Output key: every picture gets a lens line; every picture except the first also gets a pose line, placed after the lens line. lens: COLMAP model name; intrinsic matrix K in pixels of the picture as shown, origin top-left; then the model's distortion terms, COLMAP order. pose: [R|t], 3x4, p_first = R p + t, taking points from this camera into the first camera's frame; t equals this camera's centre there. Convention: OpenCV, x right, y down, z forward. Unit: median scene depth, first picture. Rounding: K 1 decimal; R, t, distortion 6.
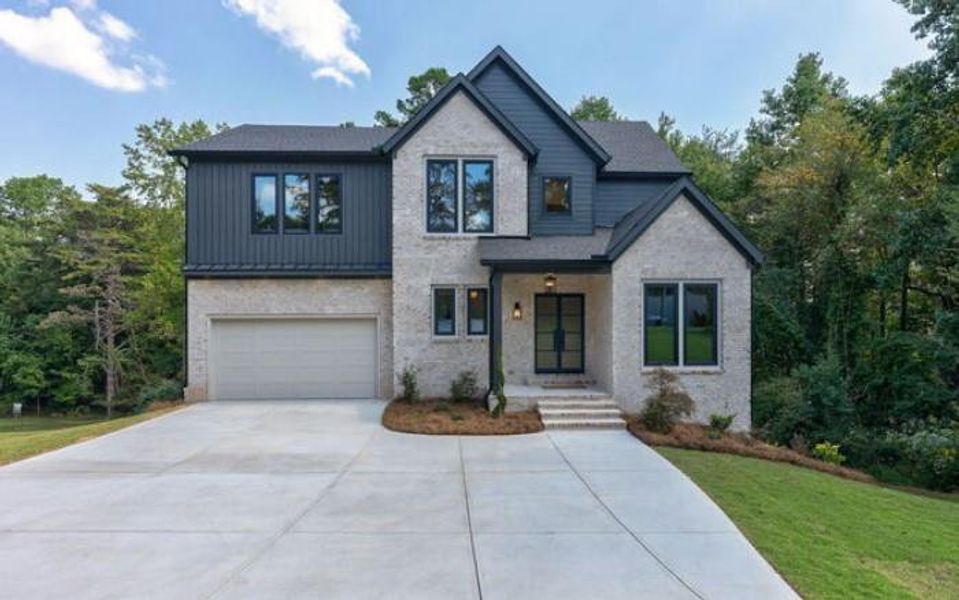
lens RADIAL K [[560.0, 0, 484.2], [0, 560.0, 333.2], [0, 0, 1]] dist [-0.003471, 0.000539]
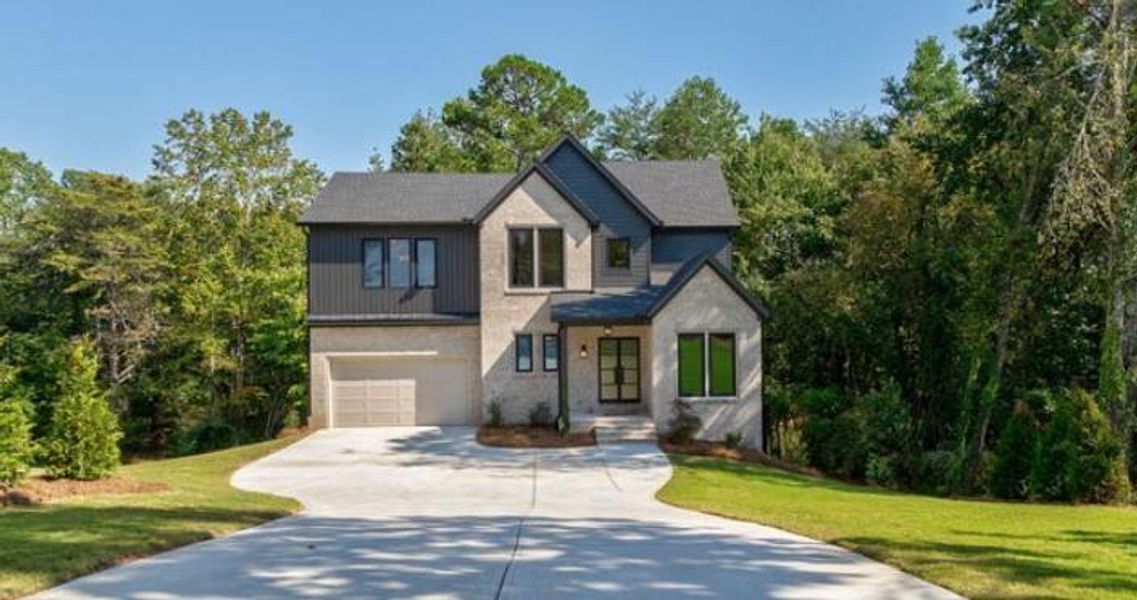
lens RADIAL K [[922.9, 0, 611.7], [0, 922.9, 345.9], [0, 0, 1]] dist [0.000379, -0.001078]
pose [[0.999771, -0.007429, 0.020081, 0.080046], [0.007150, 0.999878, 0.013899, -0.080452], [-0.020181, -0.013752, 0.999702, -1.008034]]
